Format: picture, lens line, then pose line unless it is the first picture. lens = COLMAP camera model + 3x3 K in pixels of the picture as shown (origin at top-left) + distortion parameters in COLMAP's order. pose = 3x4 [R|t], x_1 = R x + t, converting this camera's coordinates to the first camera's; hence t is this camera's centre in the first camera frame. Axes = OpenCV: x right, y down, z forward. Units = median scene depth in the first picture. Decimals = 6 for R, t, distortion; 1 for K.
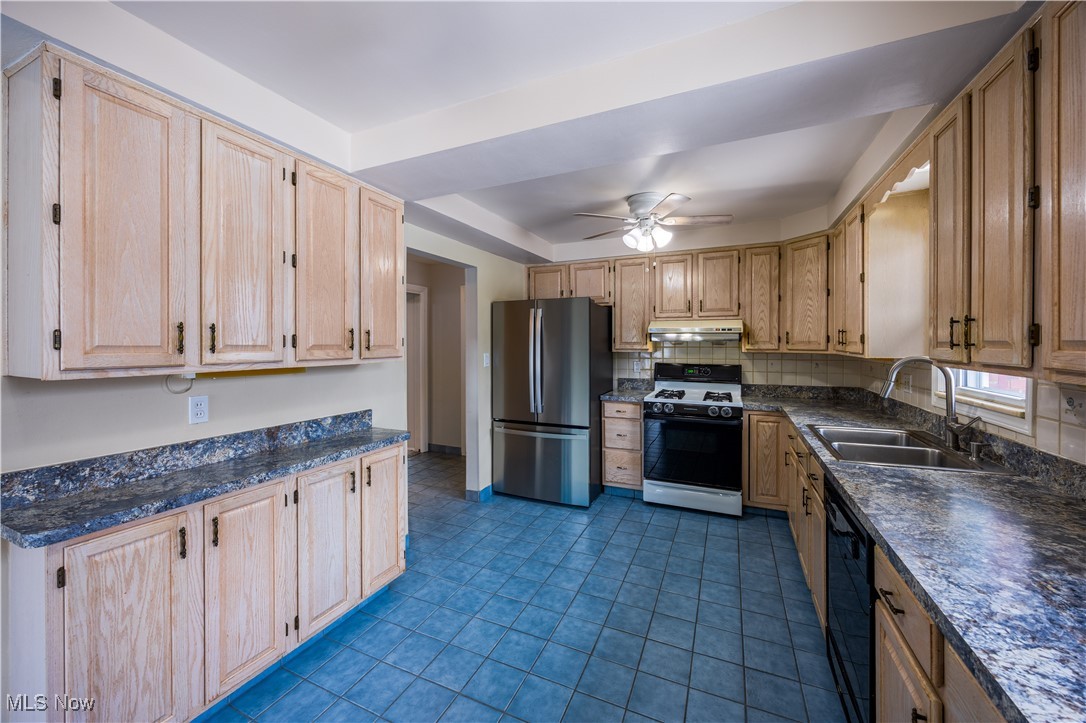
lens RADIAL K [[424.9, 0, 535.6], [0, 424.9, 345.3], [0, 0, 1]] dist [-0.001532, 0.000010]
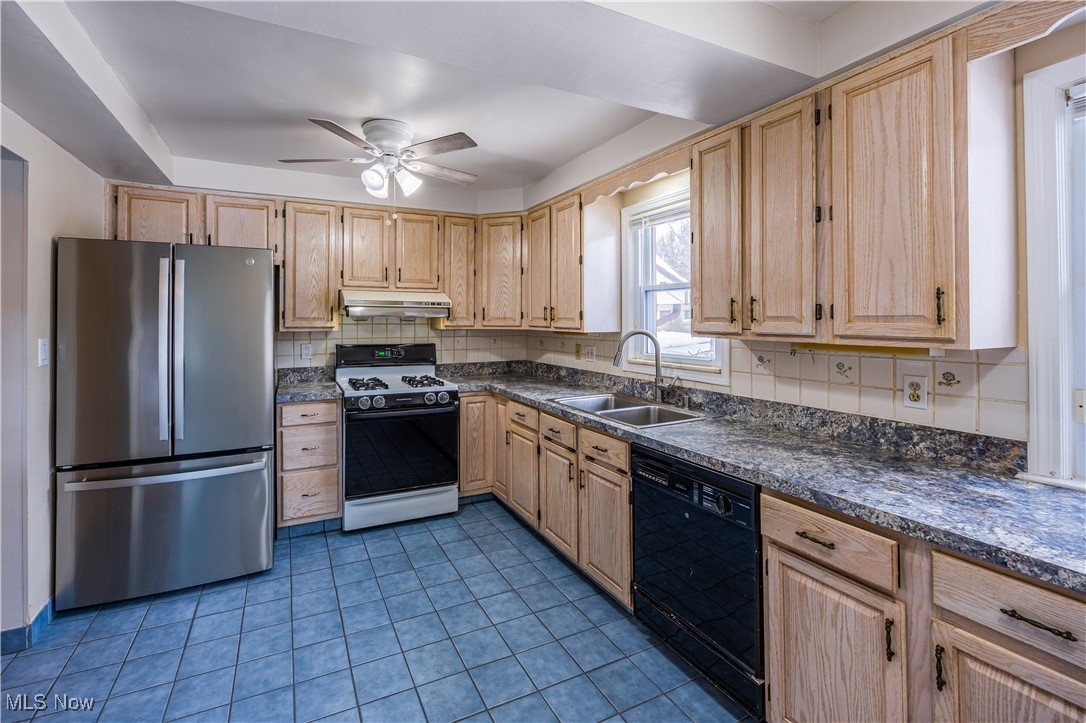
lens RADIAL K [[481.0, 0, 506.6], [0, 481.0, 313.4], [0, 0, 1]] dist [-0.002135, -0.000175]
pose [[0.635848, 0.011788, 0.771724, -0.241007], [0.003286, 0.999833, -0.017980, 0.001490], [-0.771807, 0.013969, 0.635703, 0.265088]]
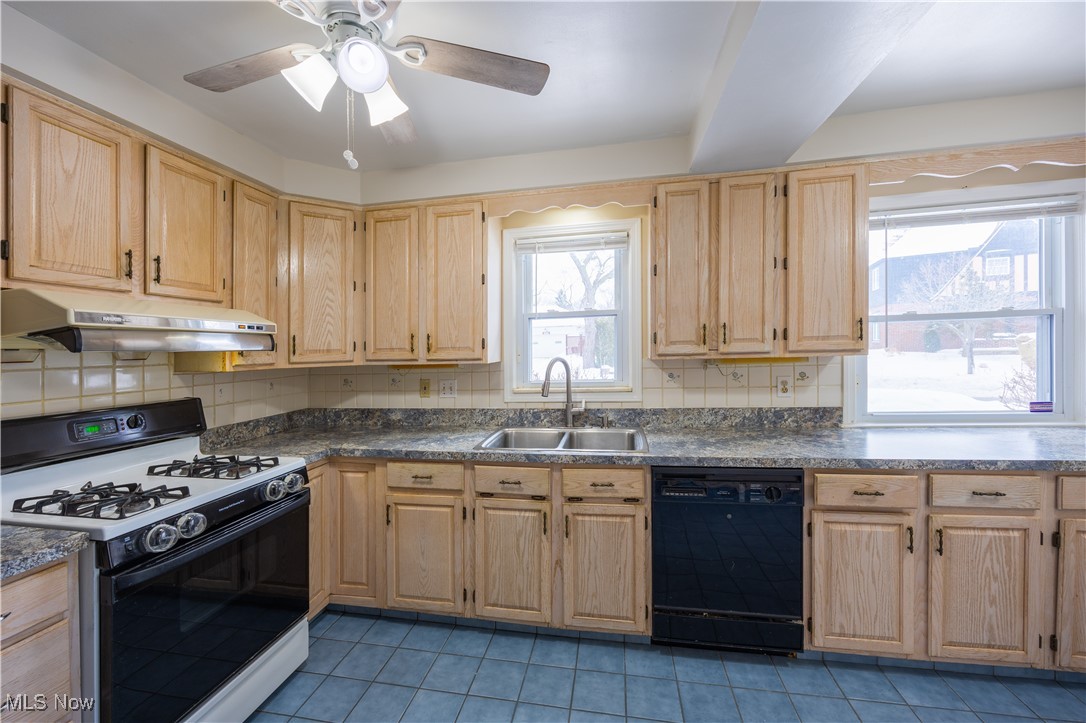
lens RADIAL K [[435.0, 0, 543.5], [0, 435.0, 350.0], [0, 0, 1]] dist [-0.002829, -0.000083]
pose [[-0.260073, 0.005069, 0.965576, -0.155792], [0.034317, 0.999403, 0.003996, 0.000321], [-0.964979, 0.034175, -0.260091, 0.845188]]
